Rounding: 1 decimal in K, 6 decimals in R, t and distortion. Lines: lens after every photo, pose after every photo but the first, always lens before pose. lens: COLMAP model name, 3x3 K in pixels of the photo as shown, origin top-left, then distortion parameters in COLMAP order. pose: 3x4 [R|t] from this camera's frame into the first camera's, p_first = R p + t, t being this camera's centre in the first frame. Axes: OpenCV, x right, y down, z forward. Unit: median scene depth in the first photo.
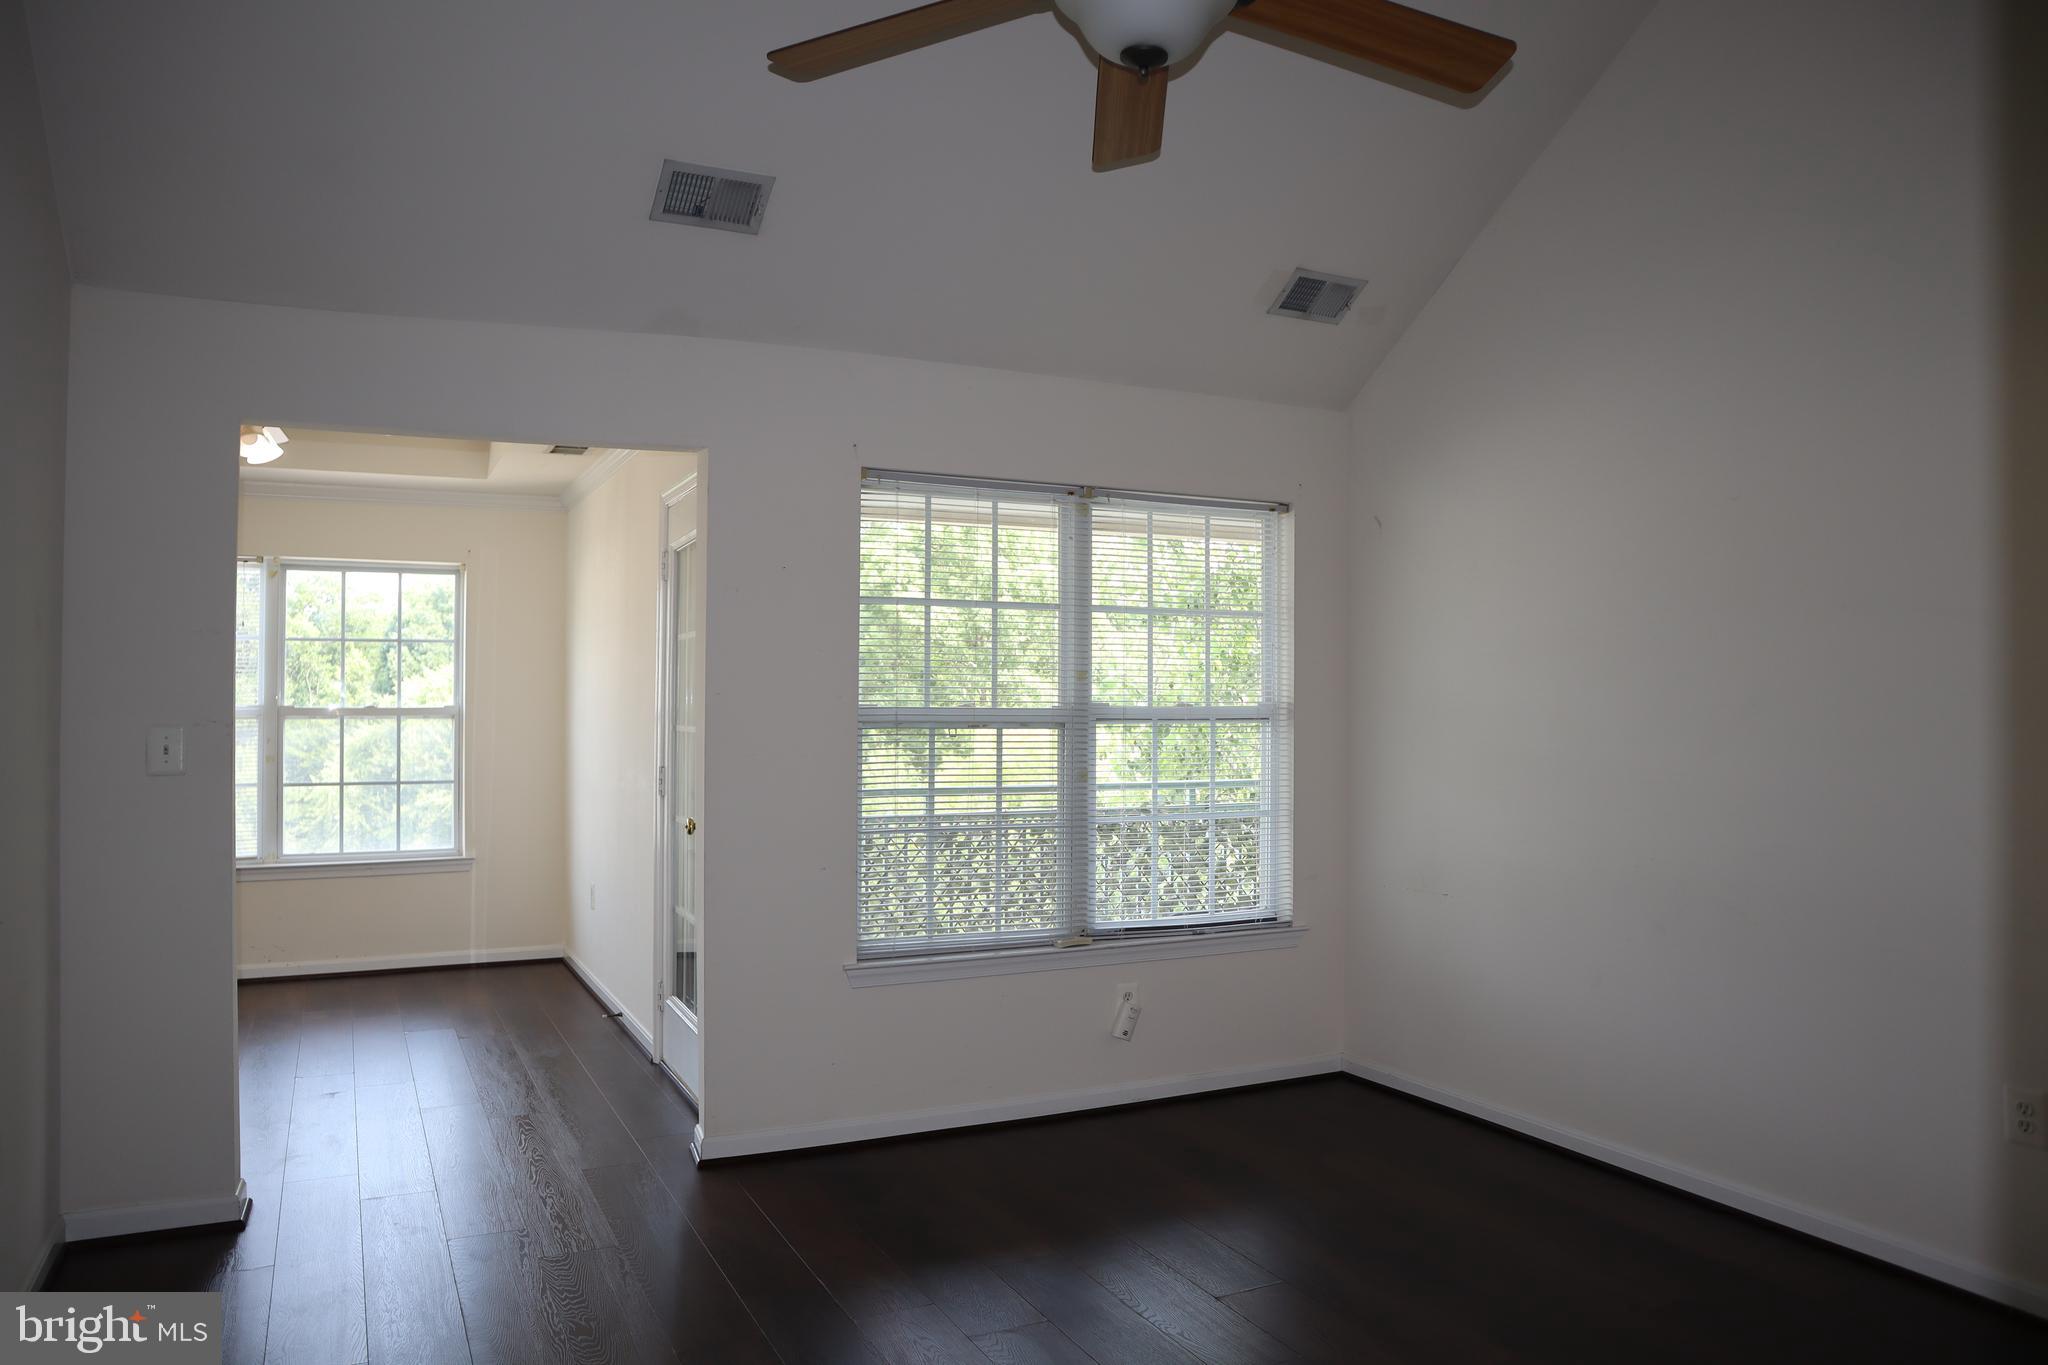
lens RADIAL K [[1425.6, 0, 1024.0], [0, 1425.6, 682.5], [0, 0, 1]] dist [-0.111091, 0.068395]
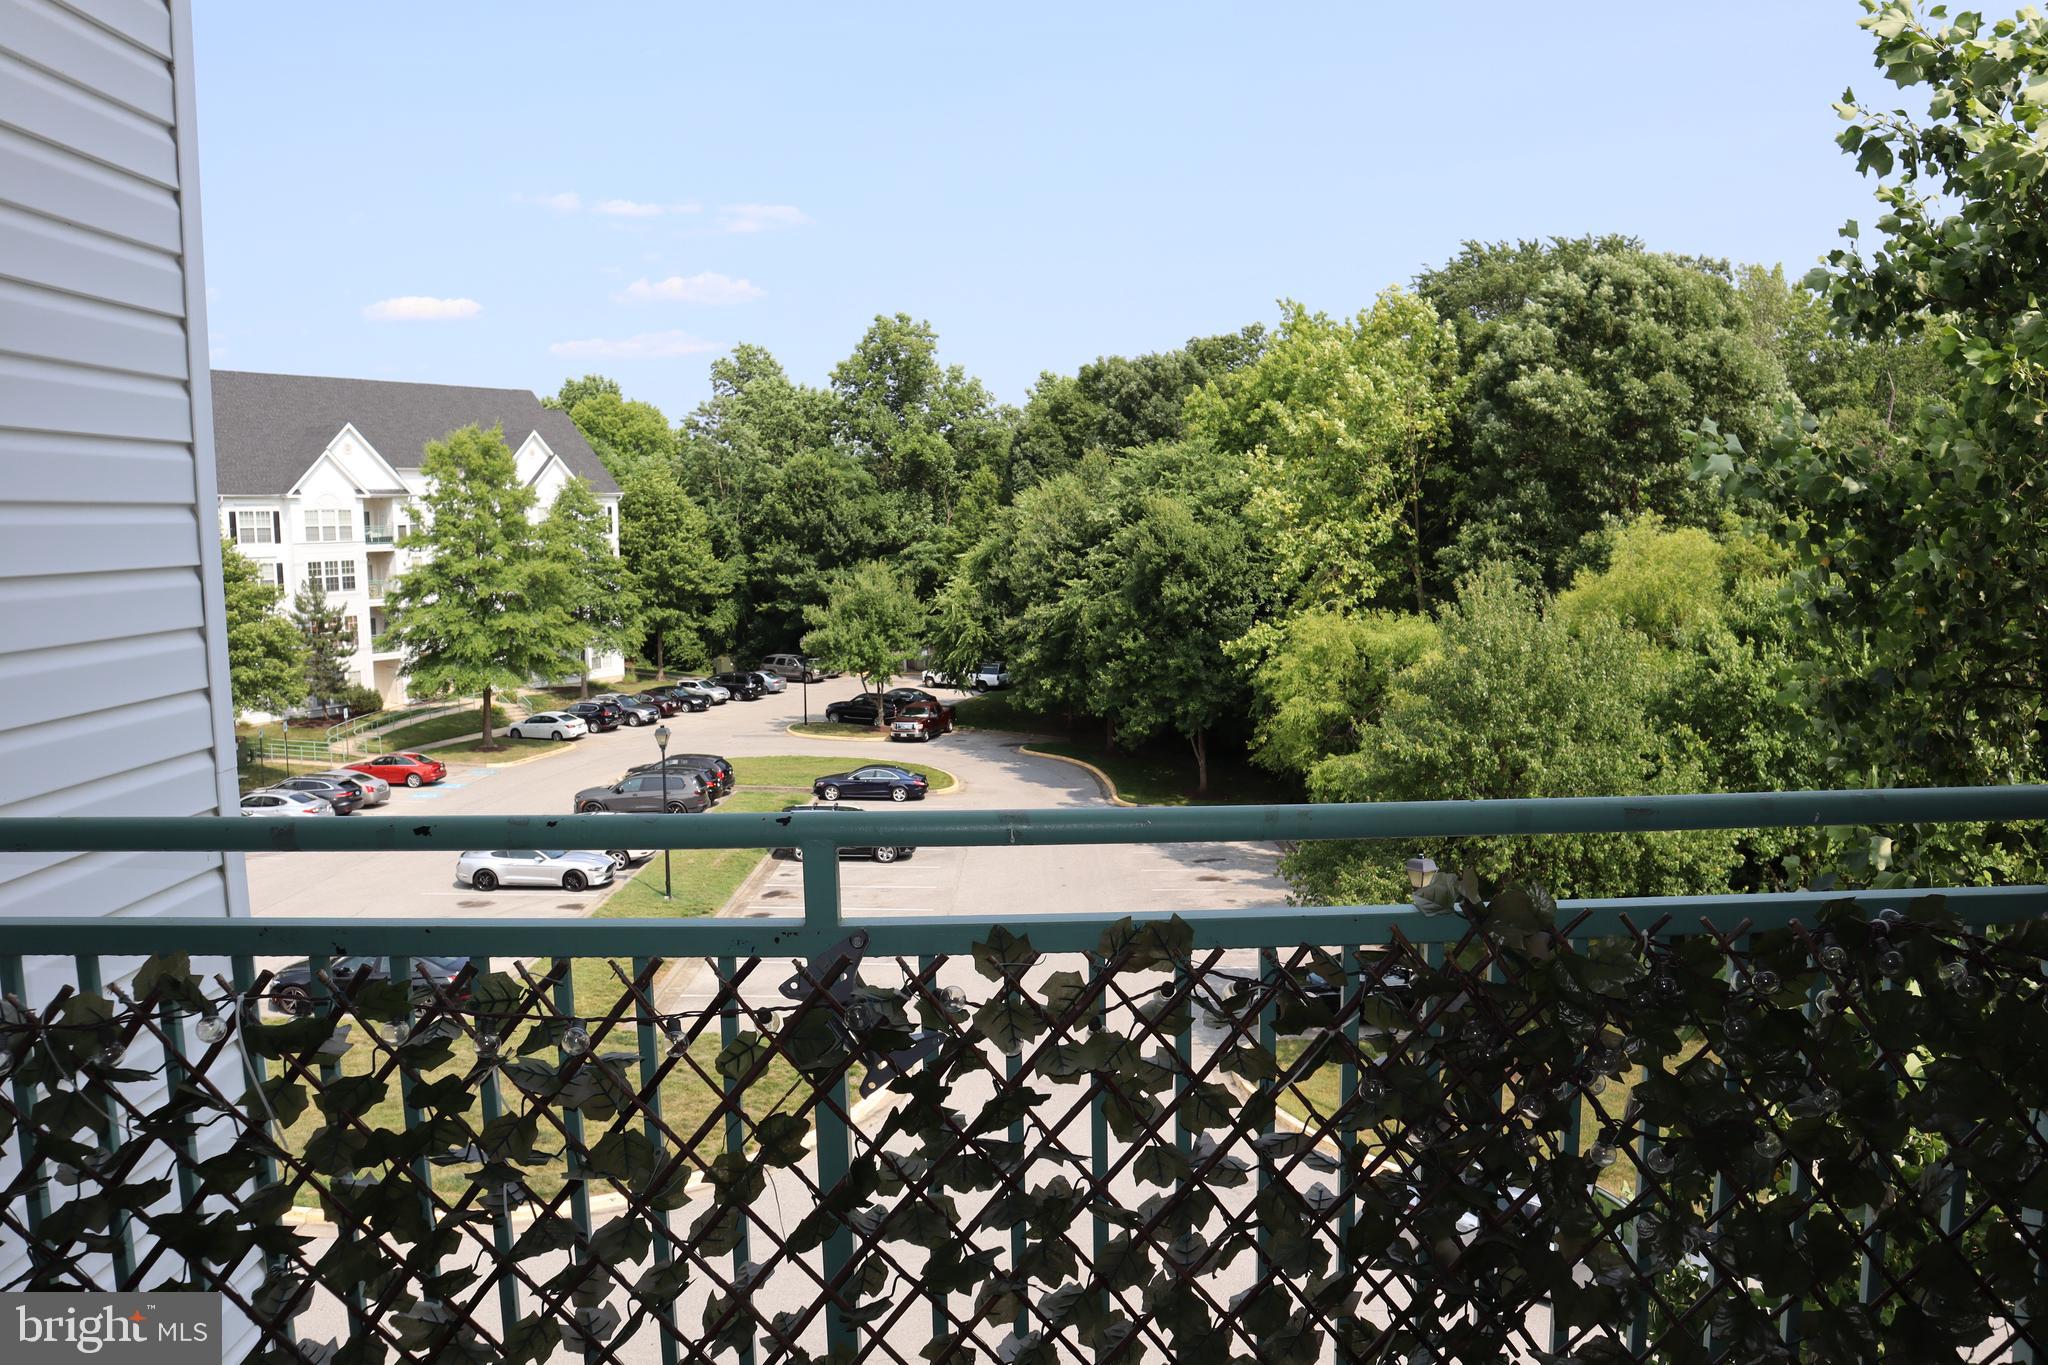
lens RADIAL K [[1425.6, 0, 1024.0], [0, 1425.6, 682.5], [0, 0, 1]] dist [-0.111091, 0.068395]
pose [[0.898669, 0.030777, -0.437547, 0.097878], [0.028702, 0.991271, 0.128677, 0.032549], [0.437688, -0.128196, 0.889941, 1.187267]]
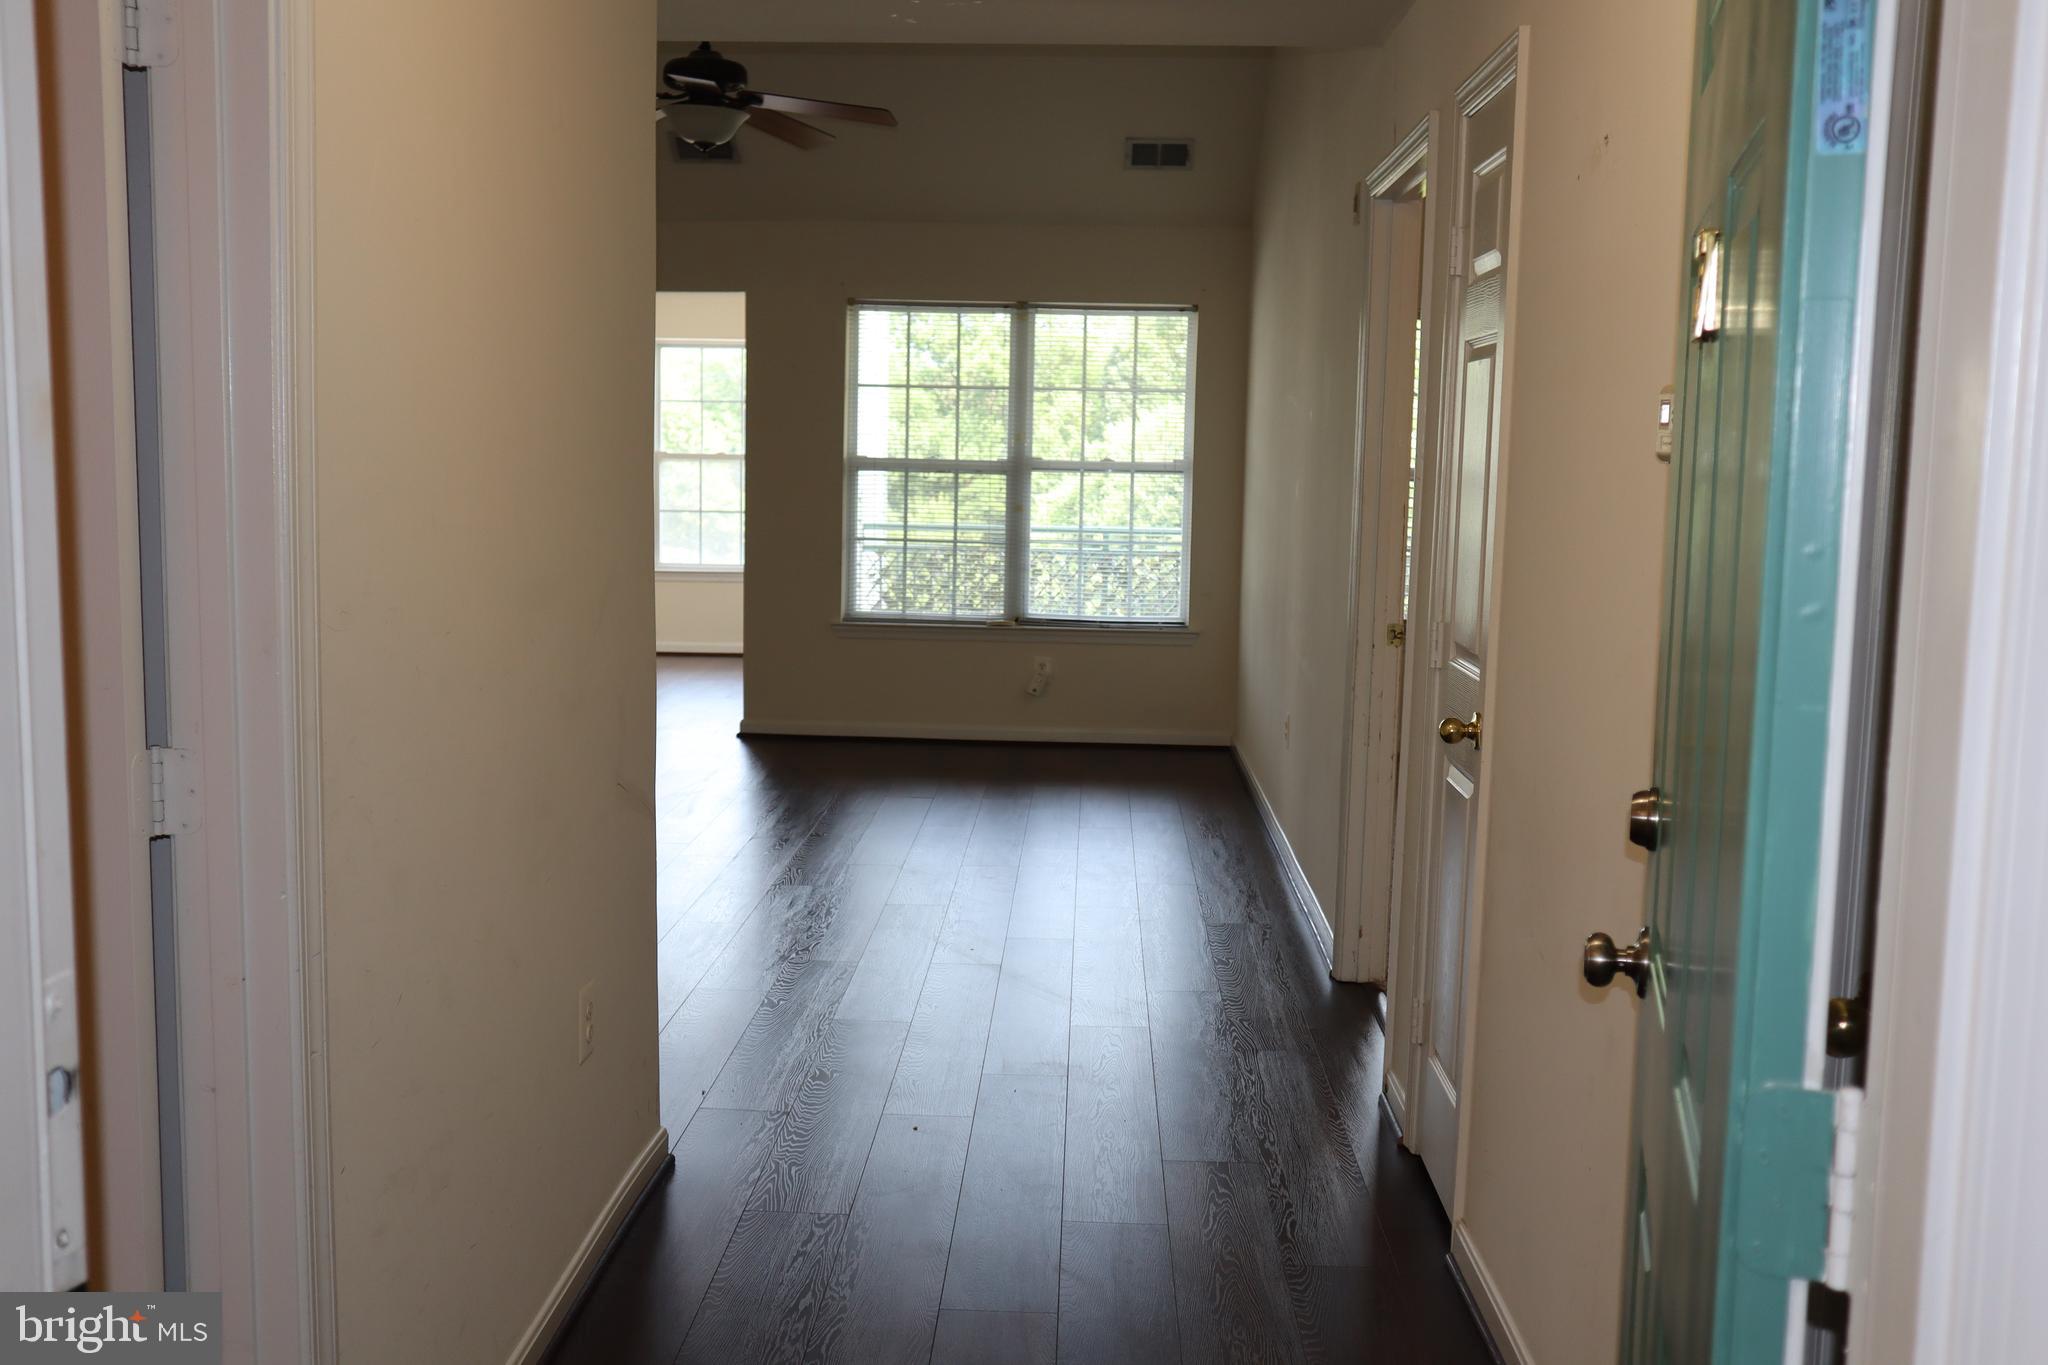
lens RADIAL K [[1933.5, 0, 1013.3], [0, 1933.5, 662.5], [0, 0, 1]] dist [0.000256, -0.000020]
pose [[0.875177, 0.067789, -0.479031, 0.956133], [-0.010069, 0.992473, 0.122051, -0.017087], [0.483699, -0.101993, 0.869271, -0.677589]]
